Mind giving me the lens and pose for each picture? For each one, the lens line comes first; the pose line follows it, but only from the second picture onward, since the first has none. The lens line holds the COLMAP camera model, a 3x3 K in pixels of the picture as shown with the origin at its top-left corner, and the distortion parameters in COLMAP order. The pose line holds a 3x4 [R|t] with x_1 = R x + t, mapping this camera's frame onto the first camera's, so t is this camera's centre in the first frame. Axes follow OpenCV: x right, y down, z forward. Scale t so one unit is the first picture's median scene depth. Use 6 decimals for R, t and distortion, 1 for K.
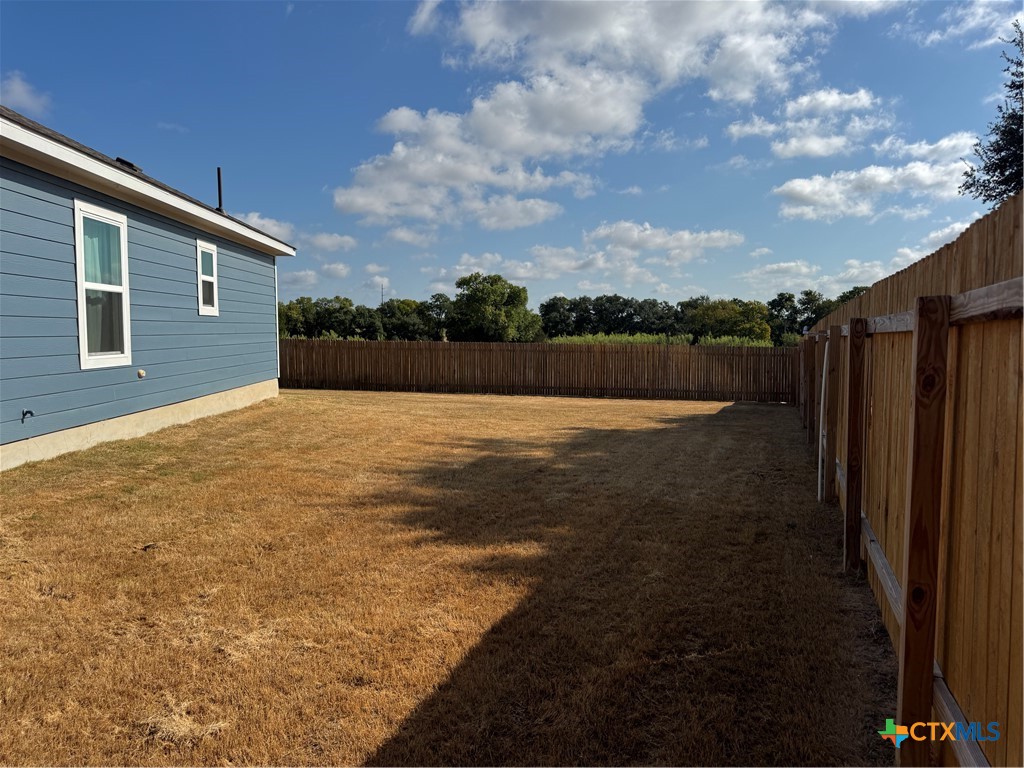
lens RADIAL K [[716.9, 0, 505.1], [0, 716.9, 397.4], [0, 0, 1]] dist [0.078067, -0.106386]
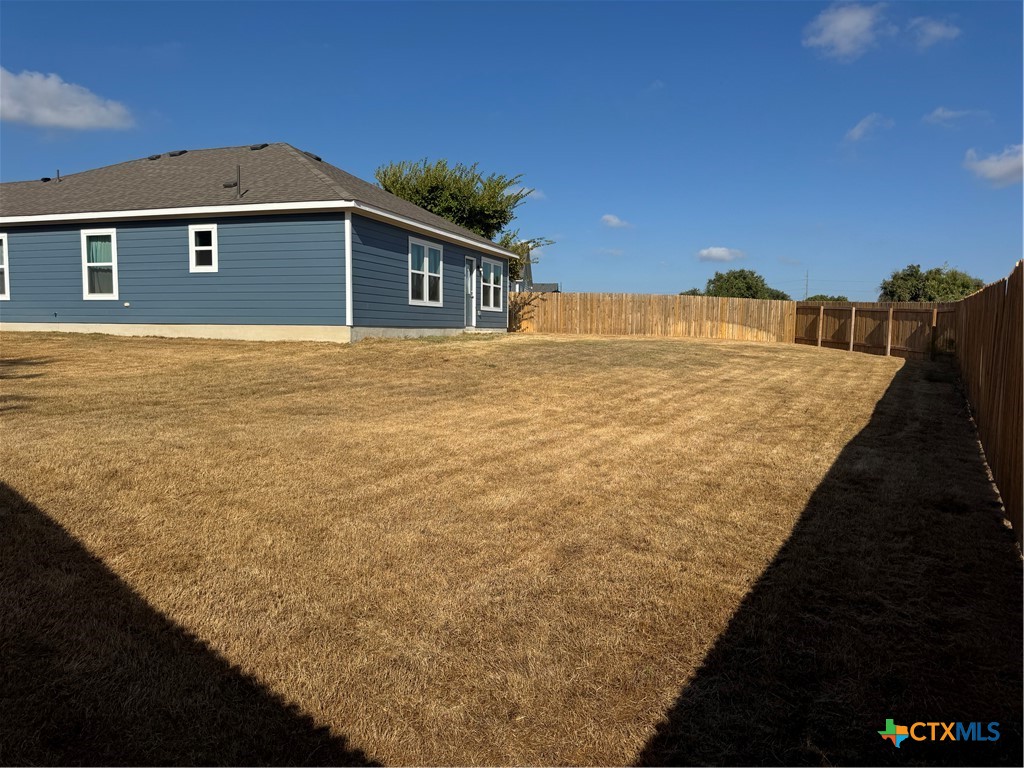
lens RADIAL K [[716.9, 0, 525.6], [0, 716.9, 396.8], [0, 0, 1]] dist [0.078067, -0.106386]
pose [[-0.344382, 0.088416, -0.934657, 0.357760], [-0.096538, 0.986943, 0.128932, -0.051373], [0.933853, 0.134632, -0.331350, 0.953585]]
